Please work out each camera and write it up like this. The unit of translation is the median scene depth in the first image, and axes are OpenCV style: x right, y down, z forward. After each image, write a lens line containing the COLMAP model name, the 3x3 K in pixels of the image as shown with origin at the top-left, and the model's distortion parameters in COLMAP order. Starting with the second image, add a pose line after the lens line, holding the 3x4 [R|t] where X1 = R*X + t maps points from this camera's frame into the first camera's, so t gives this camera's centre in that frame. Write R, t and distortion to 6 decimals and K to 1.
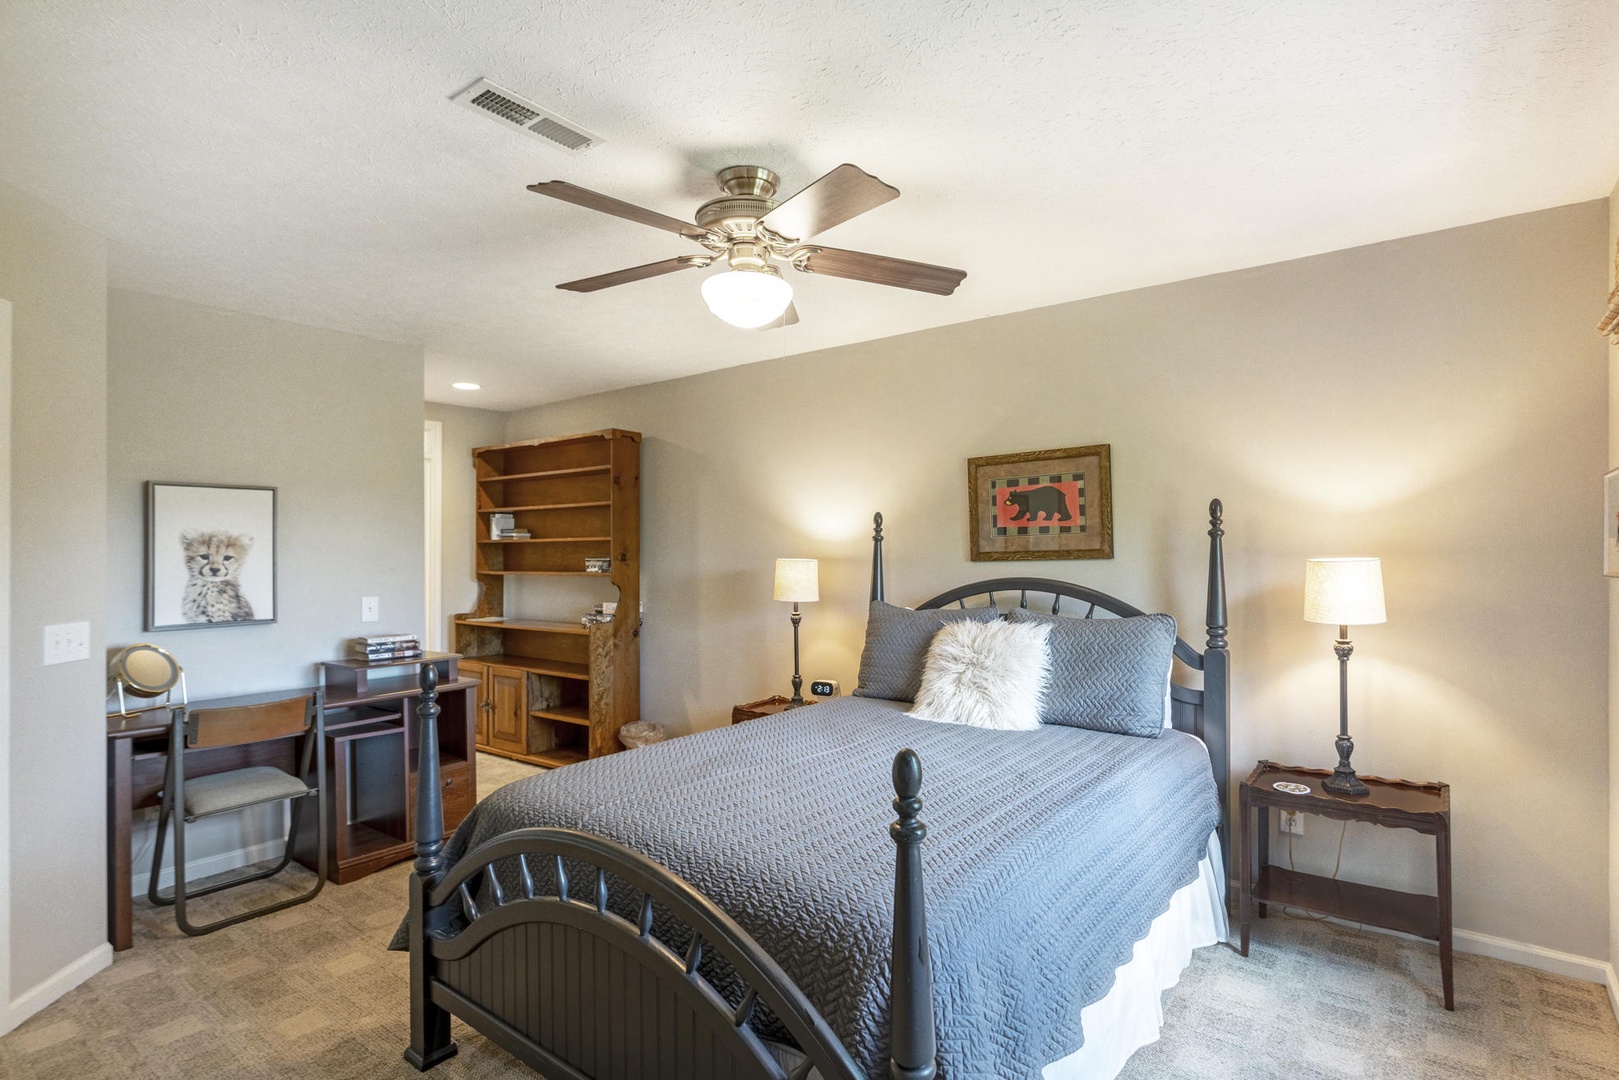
lens RADIAL K [[807.9, 0, 822.5], [0, 807.9, 545.6], [0, 0, 1]] dist [0.000640, 0.000917]
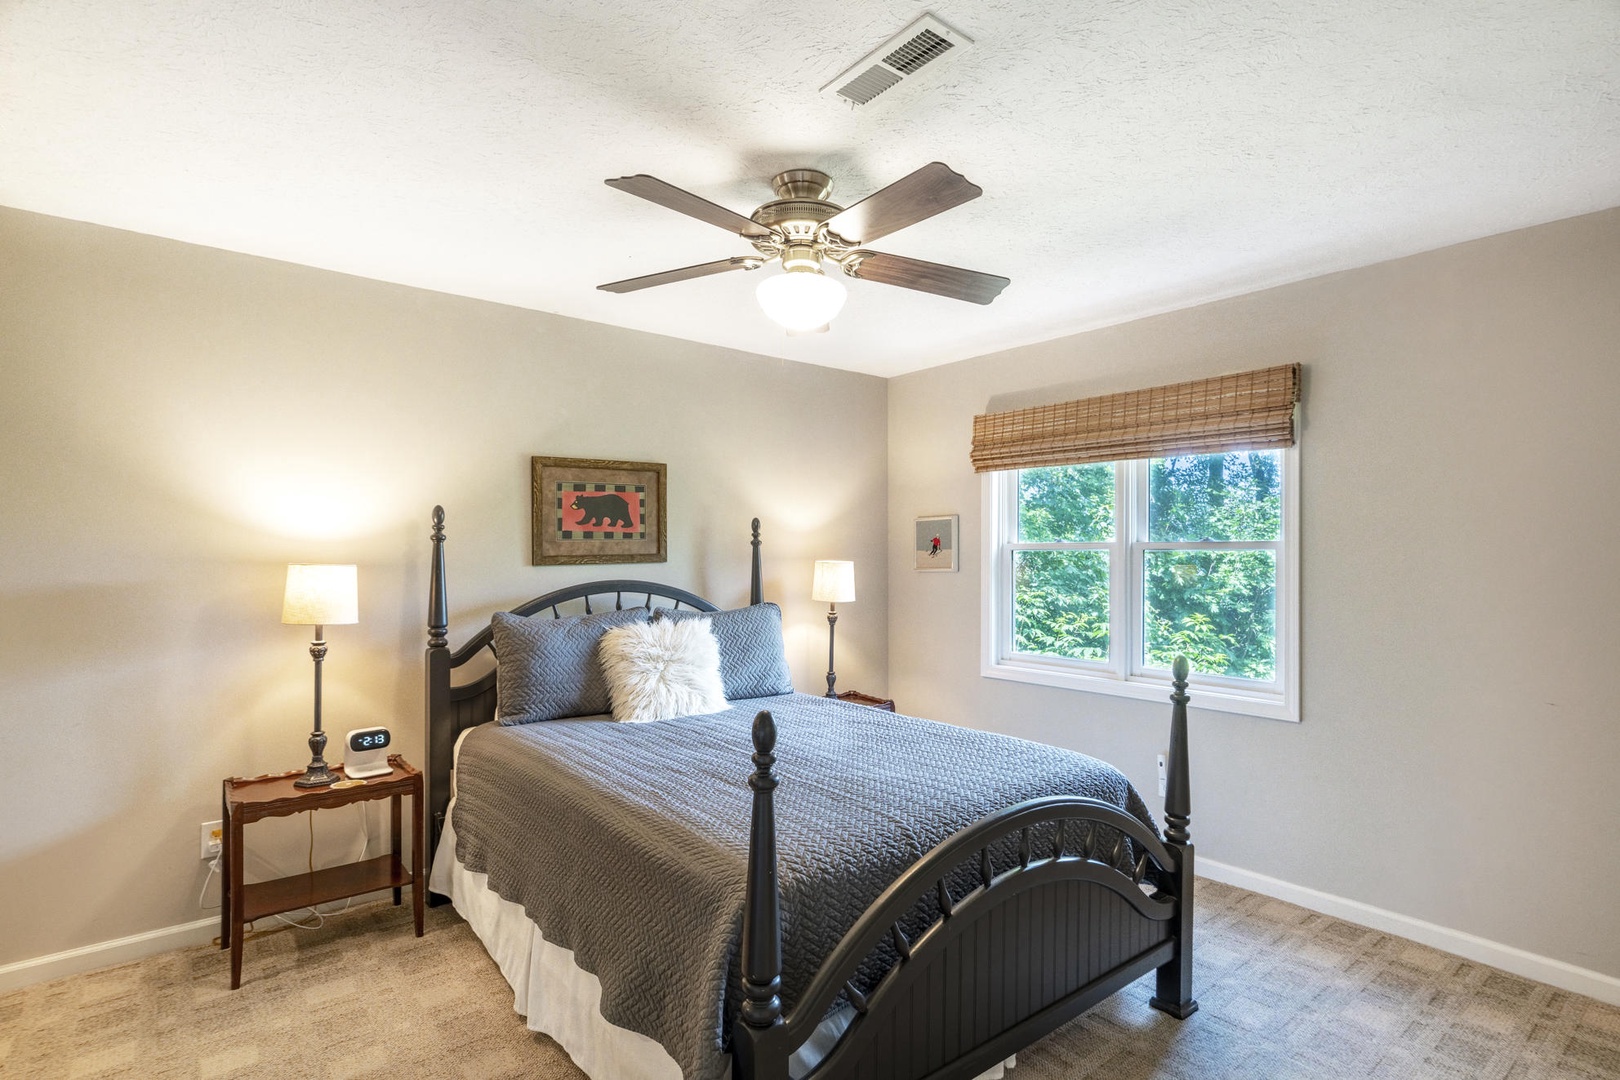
lens RADIAL K [[808.4, 0, 823.0], [0, 808.4, 545.6], [0, 0, 1]] dist [0.000640, 0.000917]
pose [[0.233584, 0.020966, 0.972110, -0.689892], [-0.009659, 0.999768, -0.019242, 0.011905], [-0.972289, -0.004895, 0.233733, 0.478068]]
